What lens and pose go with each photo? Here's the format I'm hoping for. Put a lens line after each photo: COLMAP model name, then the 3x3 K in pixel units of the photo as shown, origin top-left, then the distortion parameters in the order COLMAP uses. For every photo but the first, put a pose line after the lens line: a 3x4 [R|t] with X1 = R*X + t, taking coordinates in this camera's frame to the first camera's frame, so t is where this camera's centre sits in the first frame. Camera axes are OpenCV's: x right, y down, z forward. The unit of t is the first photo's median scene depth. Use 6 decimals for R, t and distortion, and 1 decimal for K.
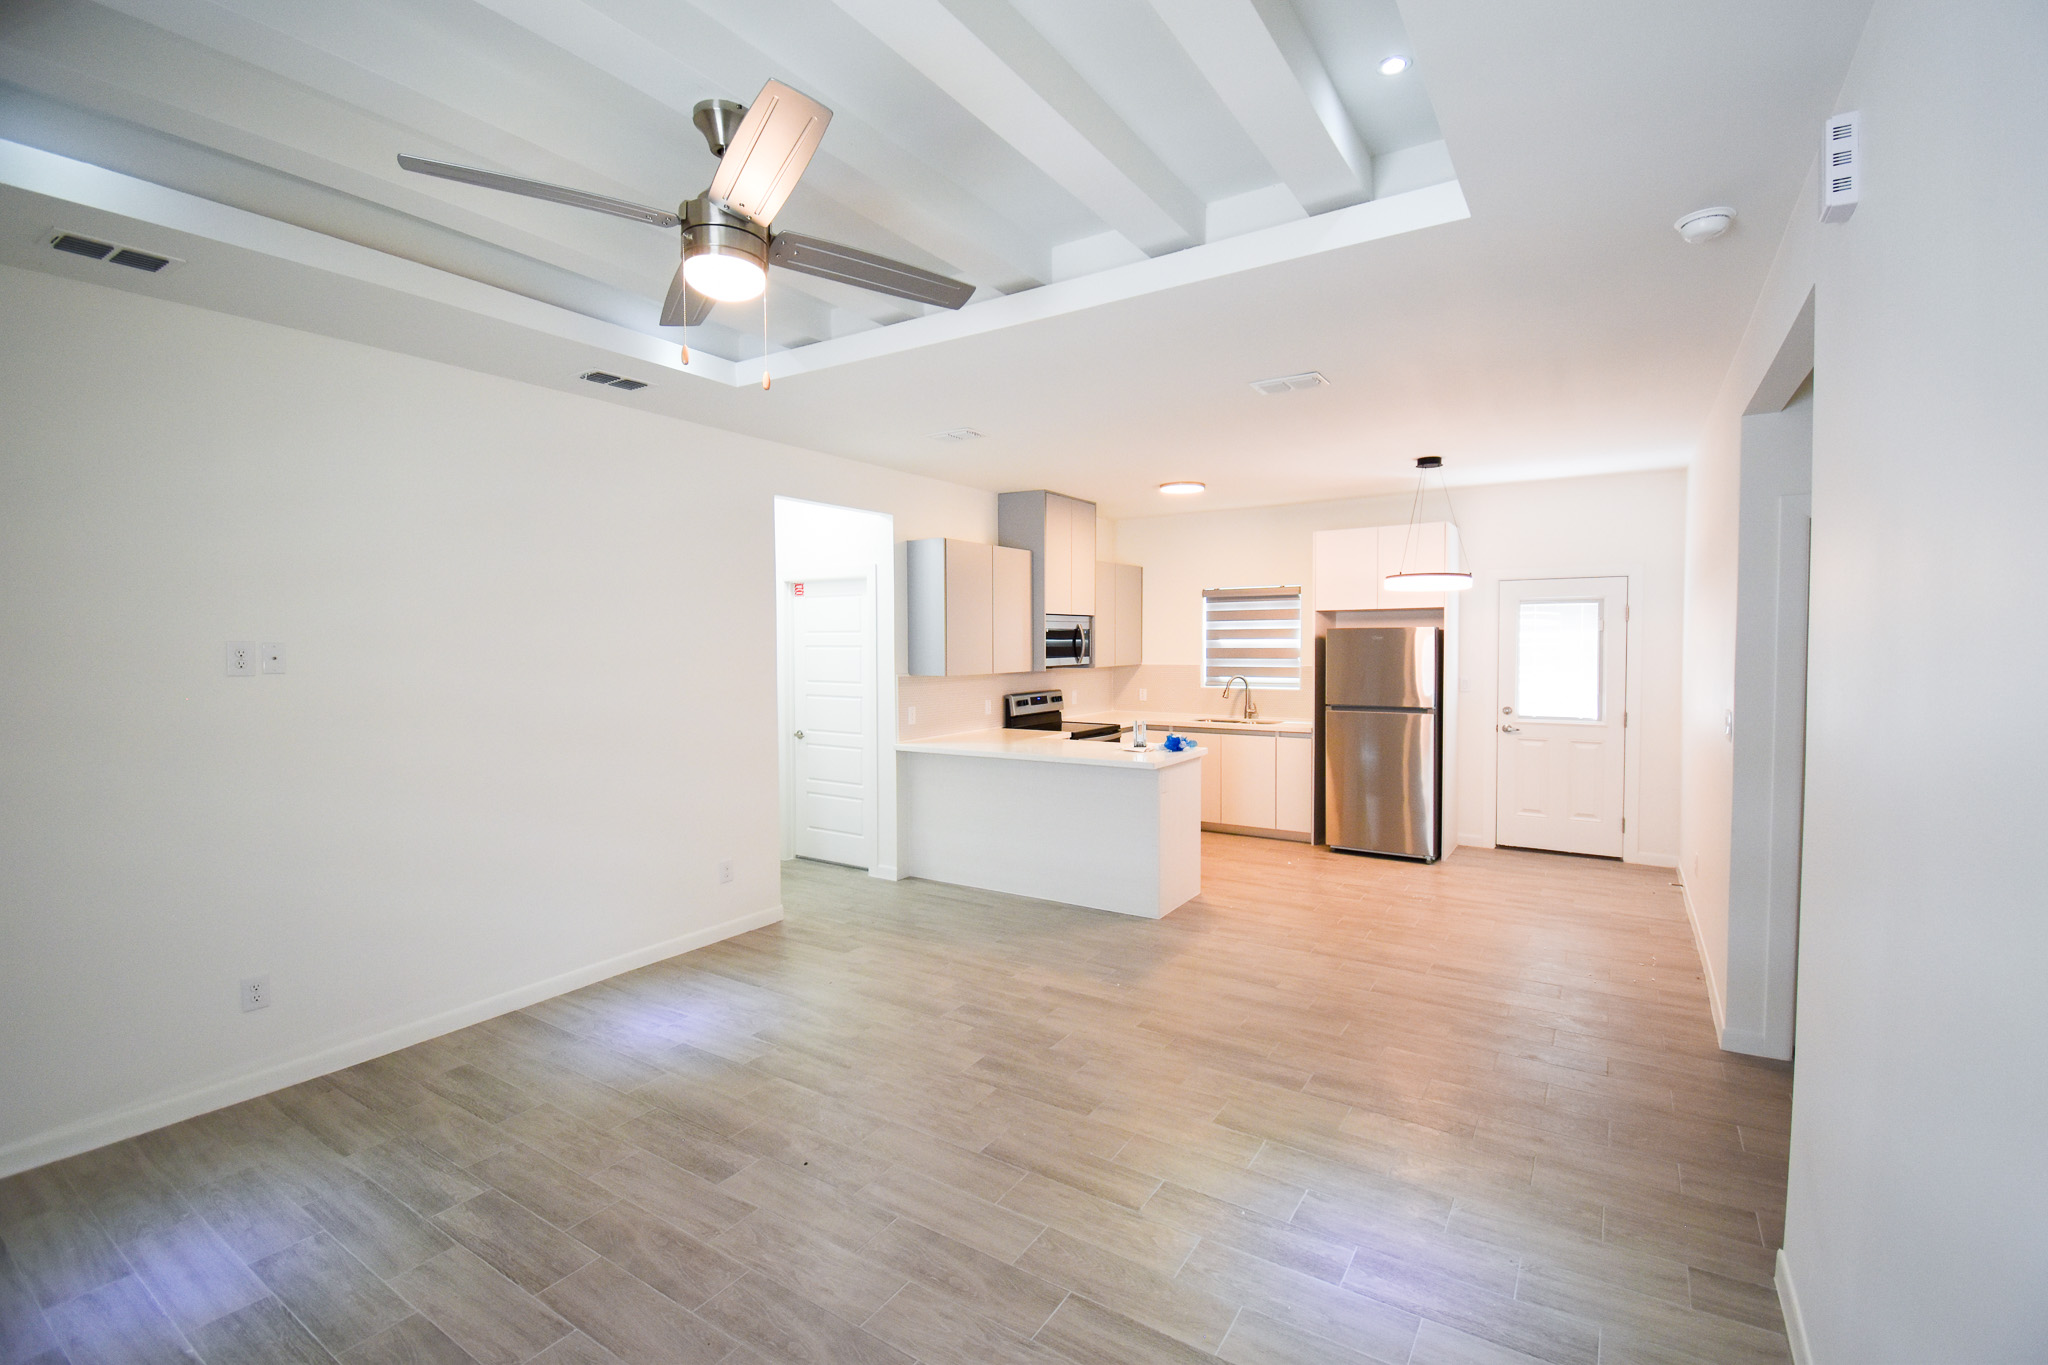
lens RADIAL K [[898.8, 0, 1031.8], [0, 898.8, 680.6], [0, 0, 1]] dist [0.004125, -0.000767]
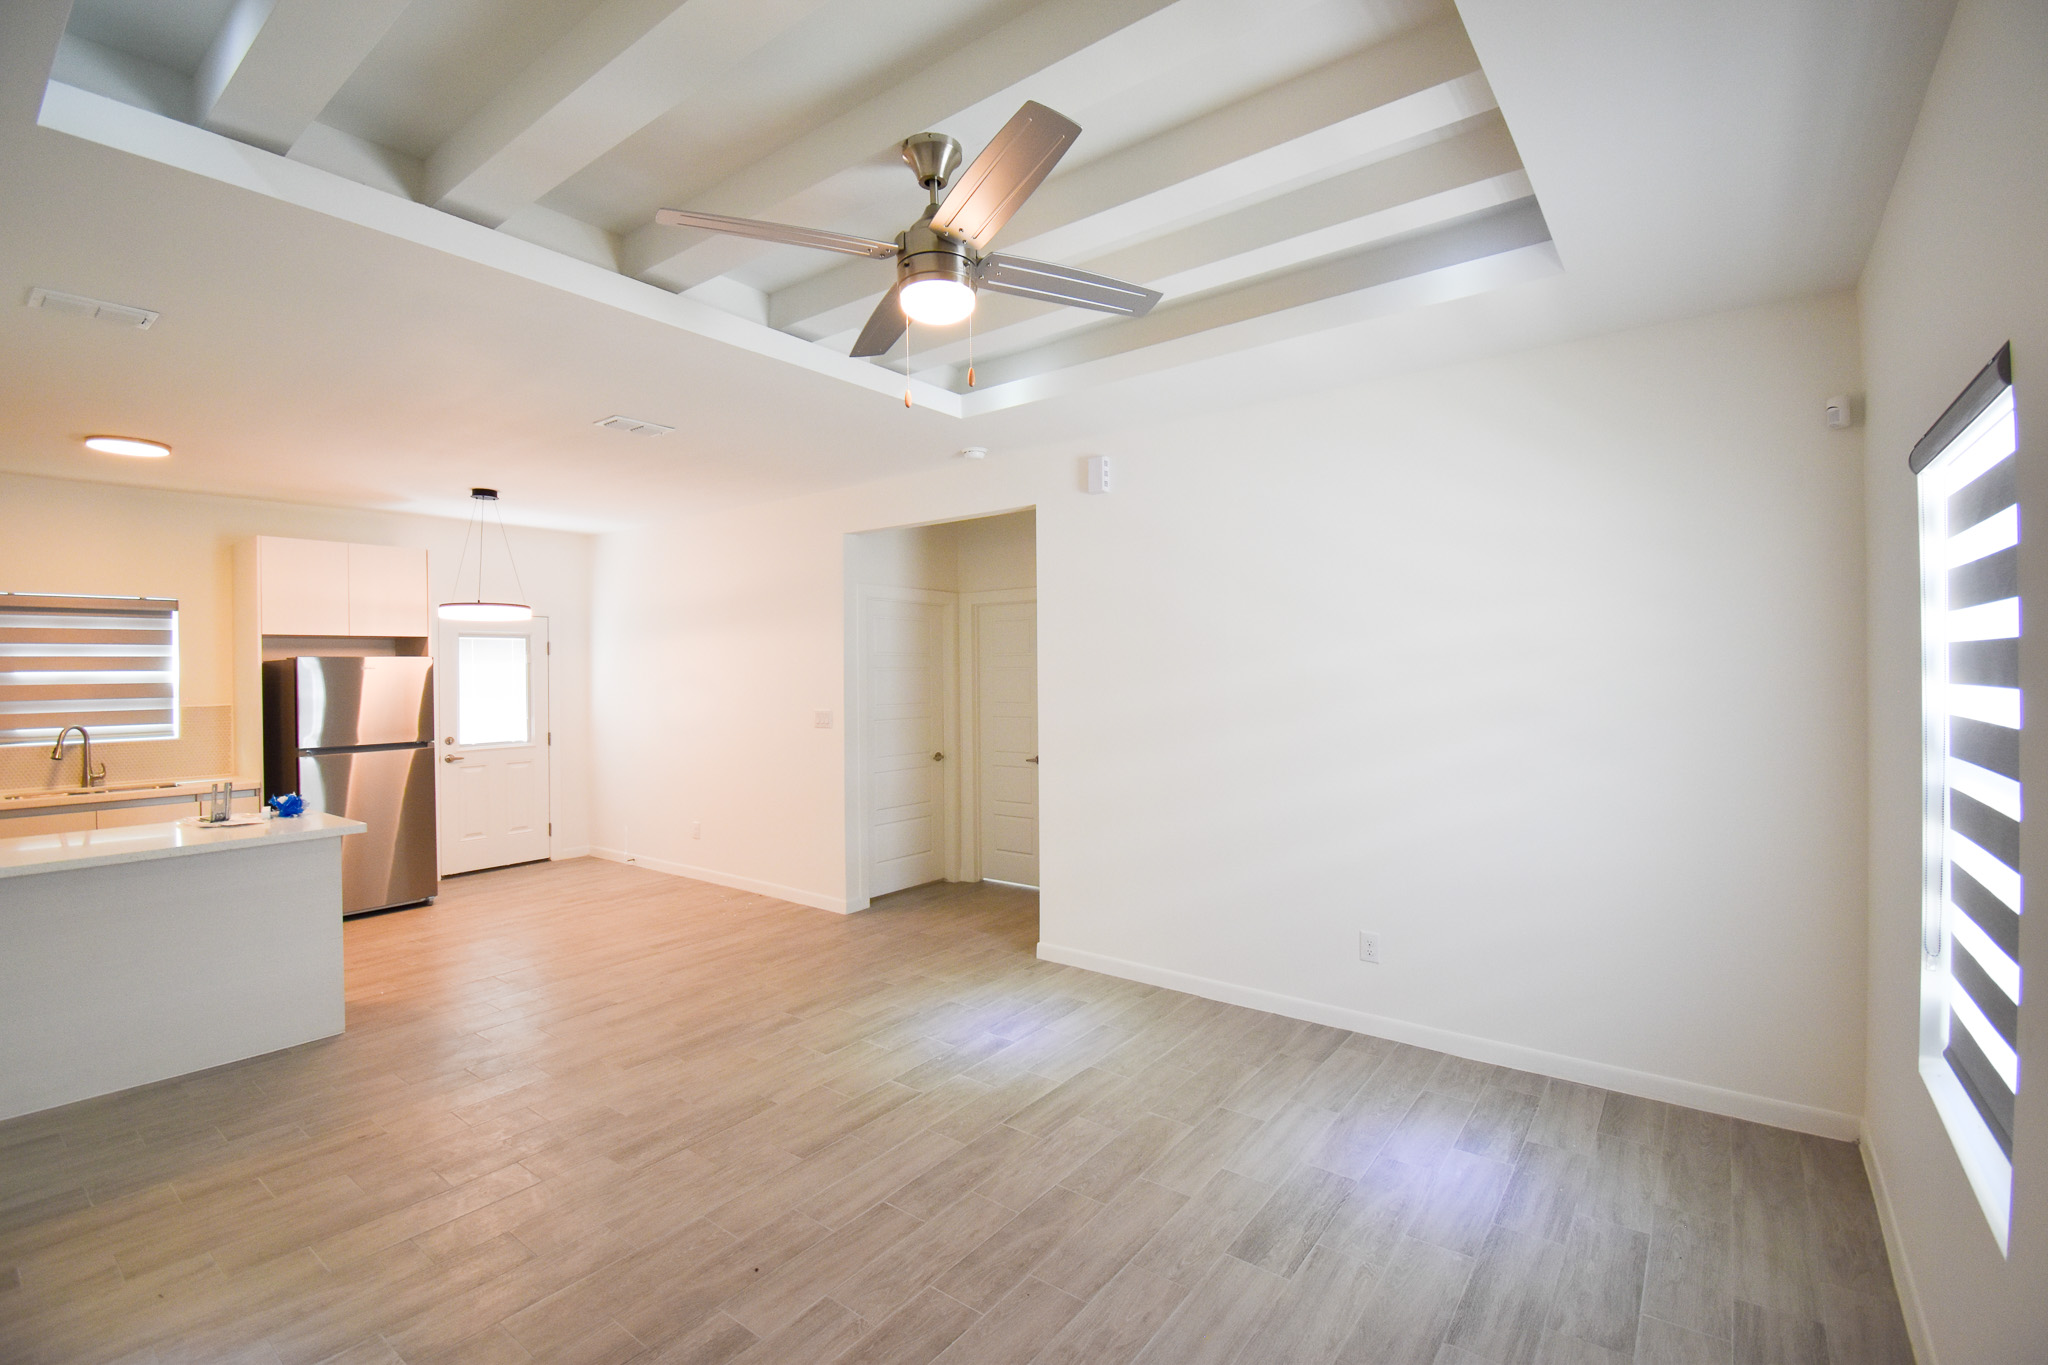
lens RADIAL K [[898.8, 0, 1036.3], [0, 898.8, 675.6], [0, 0, 1]] dist [0.004125, -0.000767]
pose [[0.075956, -0.000842, 0.997111, -0.819627], [0.055751, 0.998439, -0.003404, 0.000415], [-0.995551, 0.055849, 0.075884, 0.495091]]
